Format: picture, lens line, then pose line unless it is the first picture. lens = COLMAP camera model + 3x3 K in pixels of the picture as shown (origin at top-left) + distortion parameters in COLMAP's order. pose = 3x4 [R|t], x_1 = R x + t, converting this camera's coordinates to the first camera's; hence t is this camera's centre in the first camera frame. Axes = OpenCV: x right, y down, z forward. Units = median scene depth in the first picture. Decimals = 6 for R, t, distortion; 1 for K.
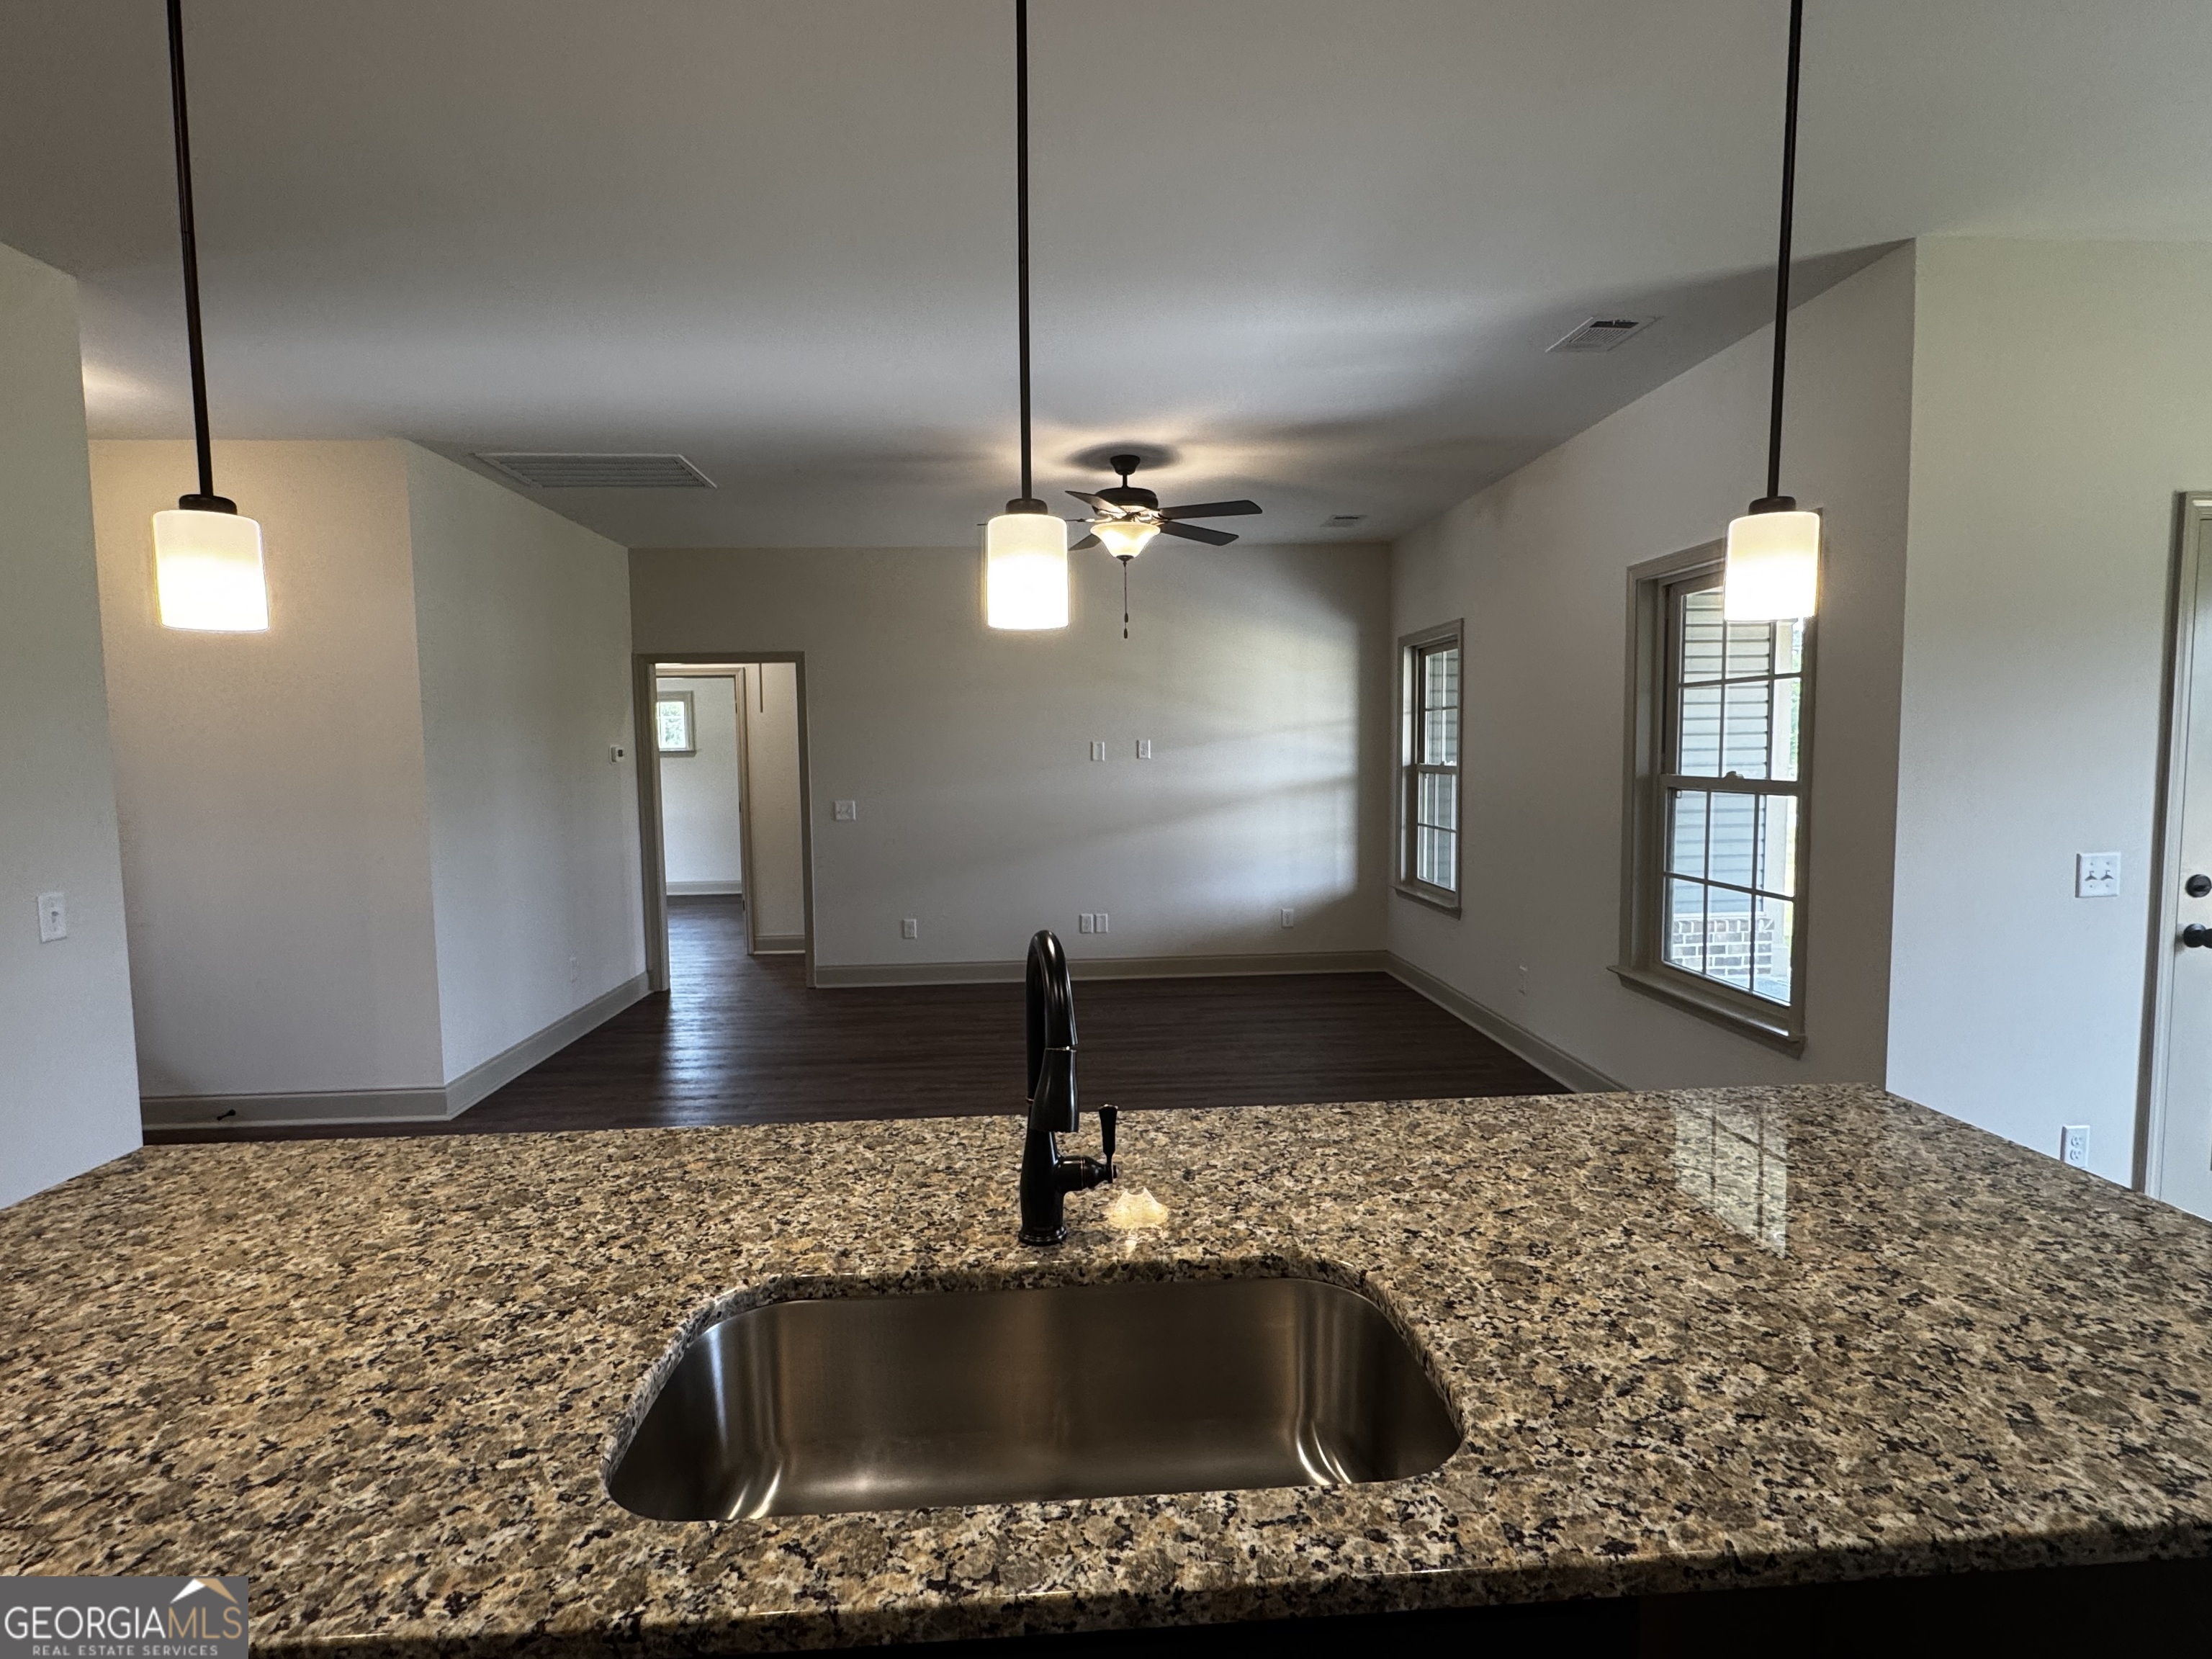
lens RADIAL K [[1086.5, 0, 1109.7], [0, 1086.5, 826.2], [0, 0, 1]] dist [0.002476, -0.001596]
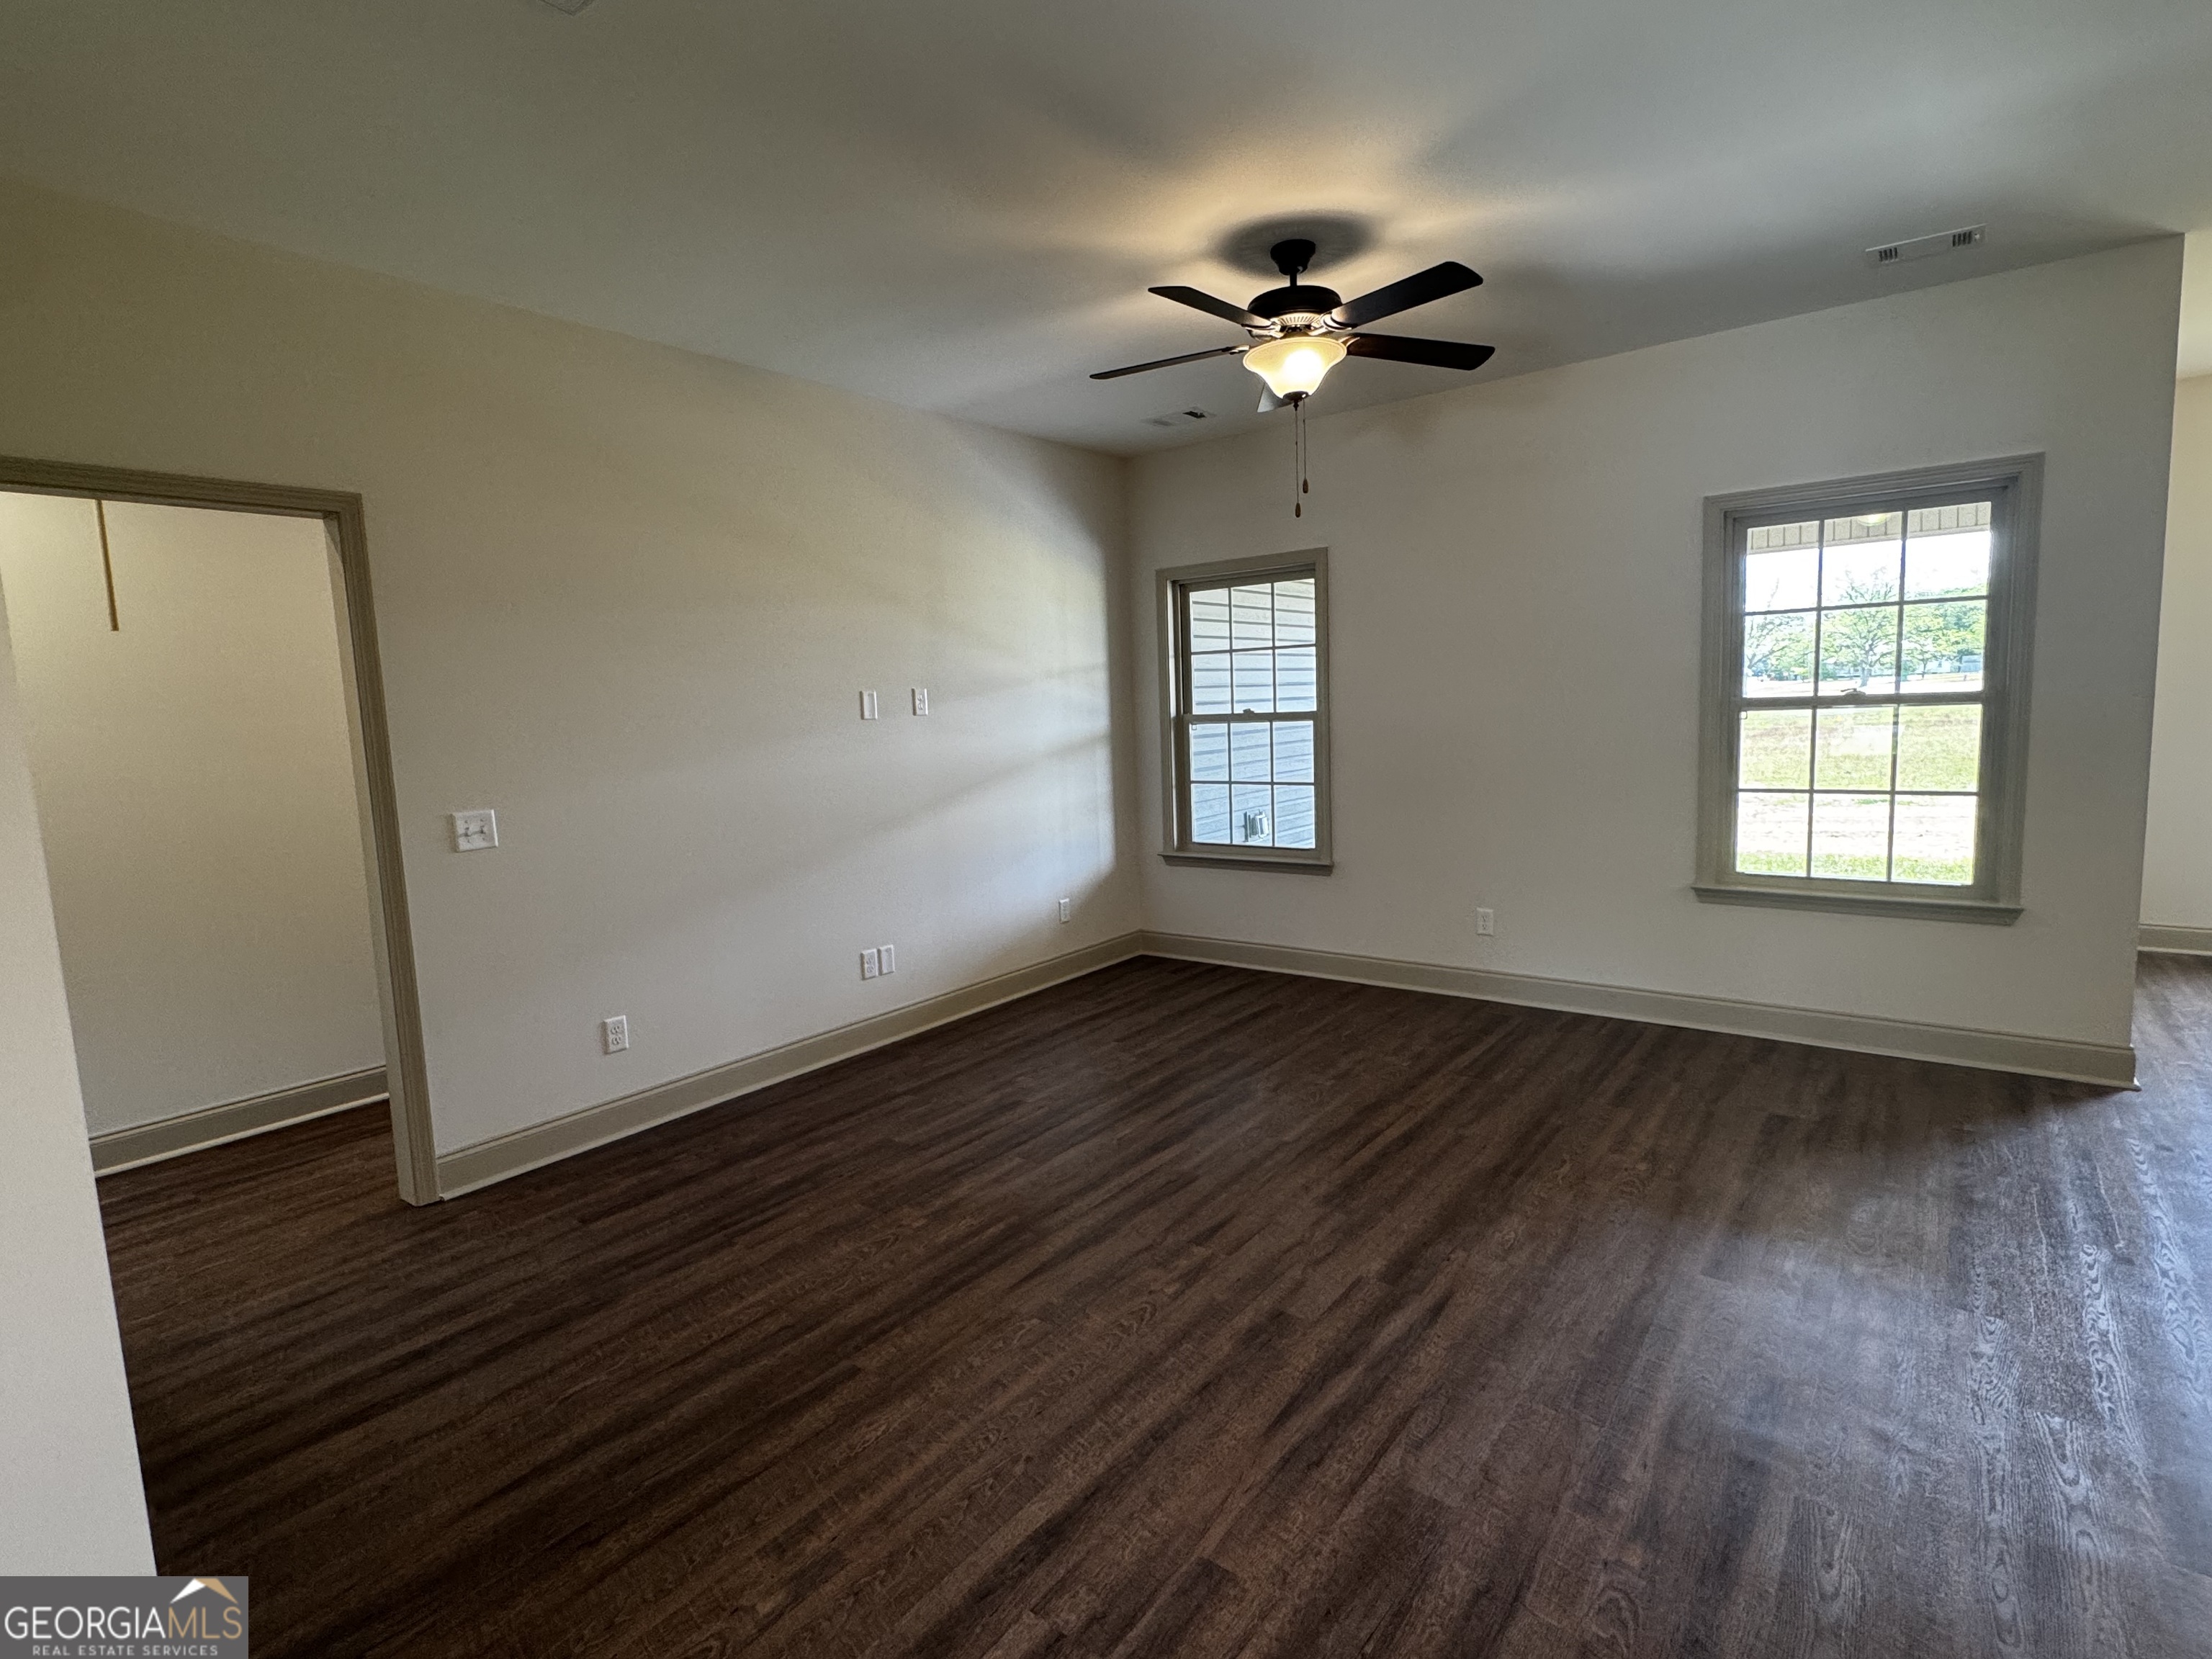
lens RADIAL K [[1086.5, 0, 1100.9], [0, 1086.5, 815.0], [0, 0, 1]] dist [0.002476, -0.001596]
pose [[0.665584, -0.087345, 0.741194, -0.424597], [0.085112, 0.995532, 0.040887, -0.017480], [-0.741454, 0.035871, 0.670045, 0.454945]]
